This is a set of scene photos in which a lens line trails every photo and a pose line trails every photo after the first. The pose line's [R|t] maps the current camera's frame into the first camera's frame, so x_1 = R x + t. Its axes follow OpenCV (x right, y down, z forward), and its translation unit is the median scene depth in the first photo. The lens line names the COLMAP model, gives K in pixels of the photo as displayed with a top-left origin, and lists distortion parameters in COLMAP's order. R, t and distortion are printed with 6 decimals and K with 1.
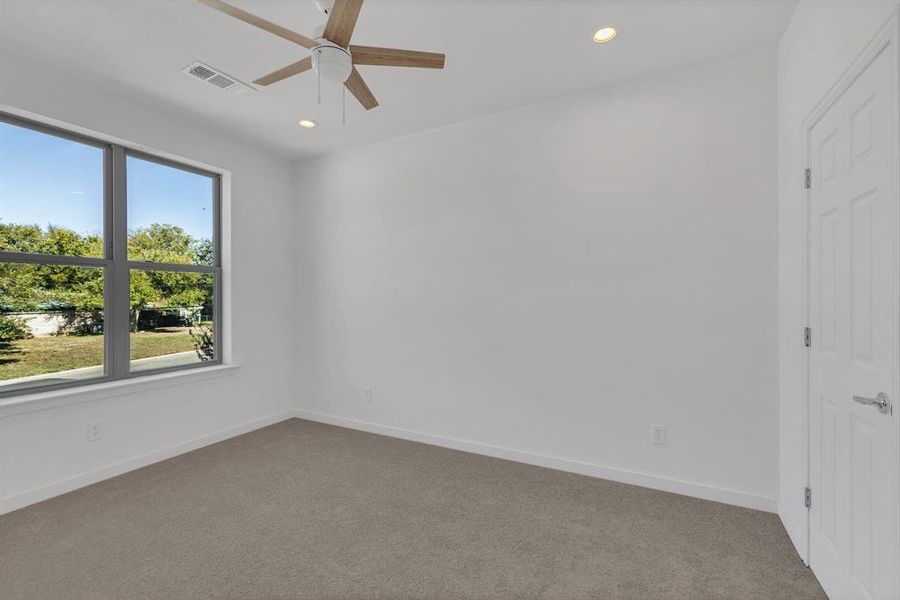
lens RADIAL K [[392.9, 0, 451.4], [0, 392.9, 300.6], [0, 0, 1]] dist [-0.003612, 0.000724]
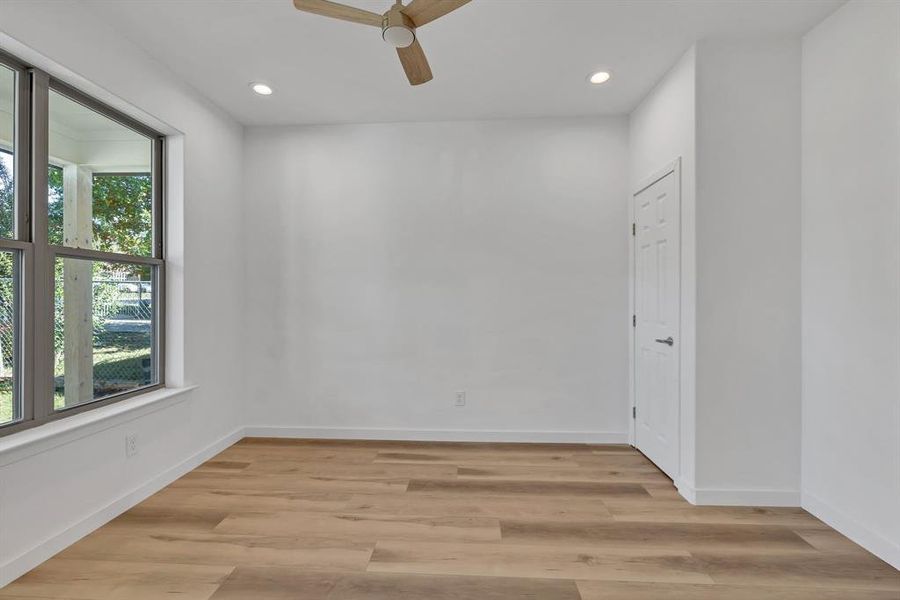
lens RADIAL K [[392.9, 0, 451.2], [0, 392.9, 296.2], [0, 0, 1]] dist [-0.003612, 0.000724]
pose [[0.901606, 0.000420, 0.432558, -0.508990], [0.006071, 0.999889, -0.013624, 0.000290], [-0.432516, 0.014910, 0.901503, 0.103532]]
